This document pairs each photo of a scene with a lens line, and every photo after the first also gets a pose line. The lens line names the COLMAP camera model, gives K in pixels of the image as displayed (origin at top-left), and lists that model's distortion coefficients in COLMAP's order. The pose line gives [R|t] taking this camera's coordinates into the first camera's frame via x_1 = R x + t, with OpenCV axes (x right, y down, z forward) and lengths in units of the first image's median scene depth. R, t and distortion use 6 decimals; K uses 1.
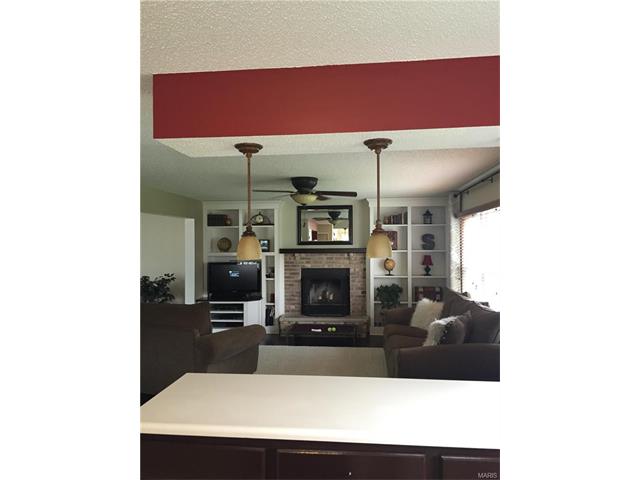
lens RADIAL K [[419.4, 0, 323.8], [0, 419.4, 241.9], [0, 0, 1]] dist [0.052928, 0.000614]
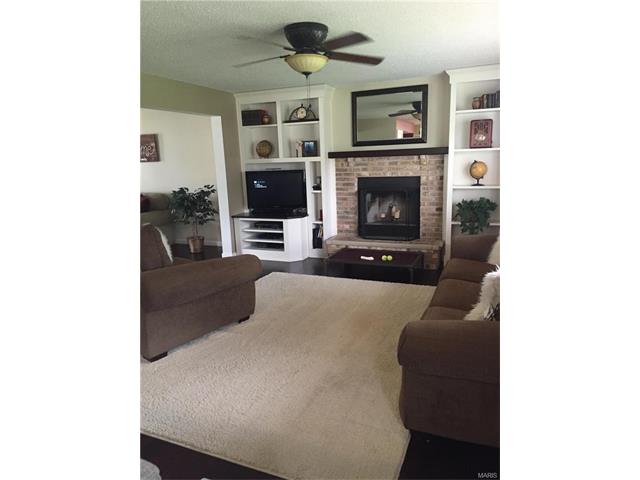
lens RADIAL K [[412.3, 0, 324.4], [0, 412.3, 241.9], [0, 0, 1]] dist [0.059052, -0.000010]
pose [[0.955119, 0.034500, -0.294207, 0.118379], [0.027759, 0.978400, 0.204850, 0.022059], [0.294920, -0.203823, 0.933530, 0.253321]]
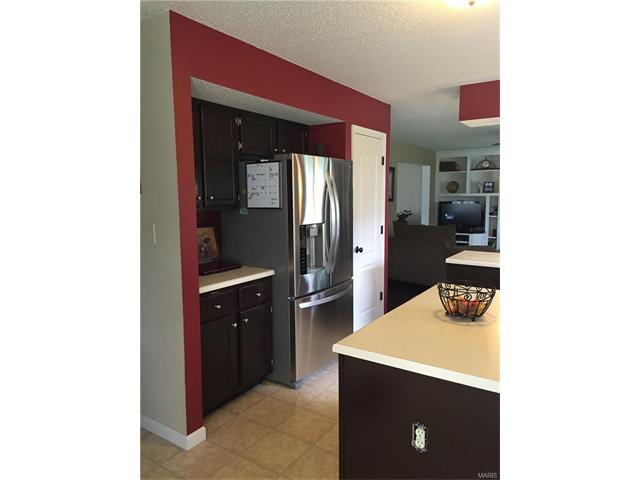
lens RADIAL K [[412.3, 0, 318.9], [0, 412.3, 234.9], [0, 0, 1]] dist [0.059052, -0.000010]
pose [[0.887418, 0.048049, -0.458454, -0.025103], [-0.001352, 0.994820, 0.101648, 0.022951], [0.460963, -0.089584, 0.882886, -0.243446]]
